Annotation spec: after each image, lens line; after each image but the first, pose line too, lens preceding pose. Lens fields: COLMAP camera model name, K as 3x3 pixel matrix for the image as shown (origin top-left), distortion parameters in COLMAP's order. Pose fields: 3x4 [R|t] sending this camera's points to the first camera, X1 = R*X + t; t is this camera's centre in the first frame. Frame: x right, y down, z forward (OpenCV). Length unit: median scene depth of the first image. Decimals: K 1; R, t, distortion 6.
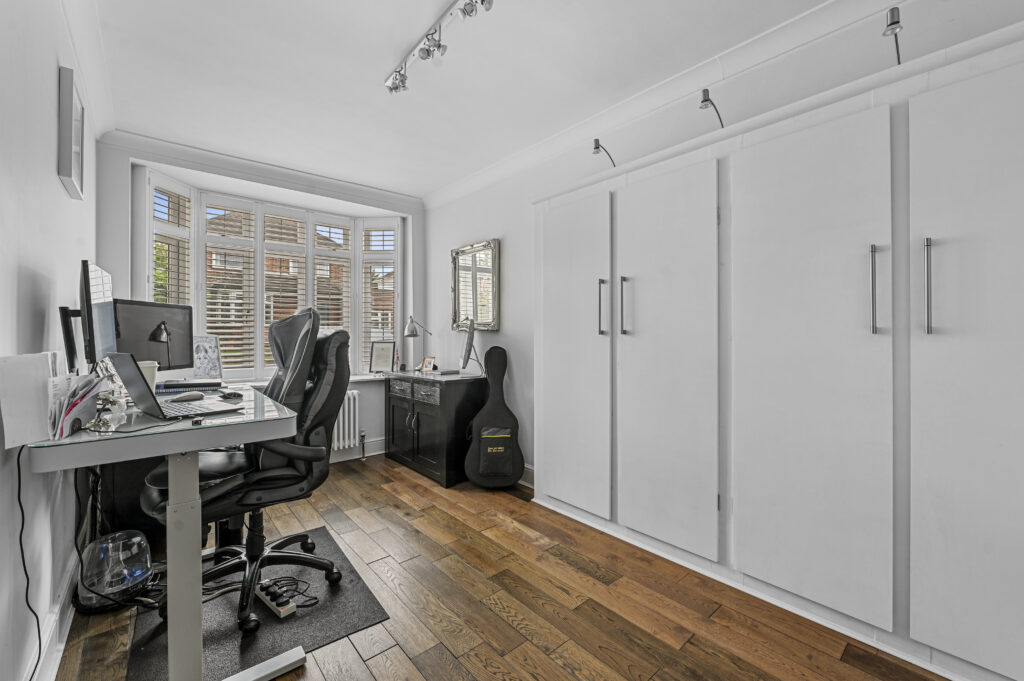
lens RADIAL K [[415.4, 0, 515.7], [0, 415.4, 336.3], [0, 0, 1]] dist [-0.006993, 0.000498]
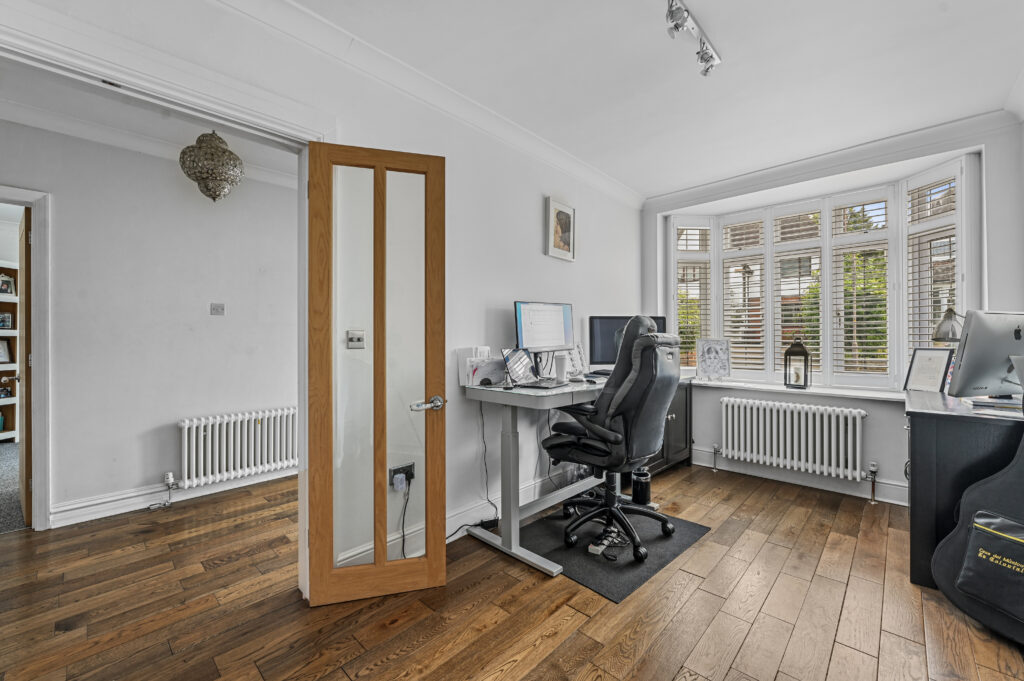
lens RADIAL K [[415.4, 0, 516.4], [0, 415.4, 338.5], [0, 0, 1]] dist [-0.006993, 0.000498]
pose [[0.096602, -0.000431, -0.995323, 0.374901], [-0.000935, 0.999999, -0.000524, -0.002587], [0.995323, 0.000982, 0.096602, 0.323107]]
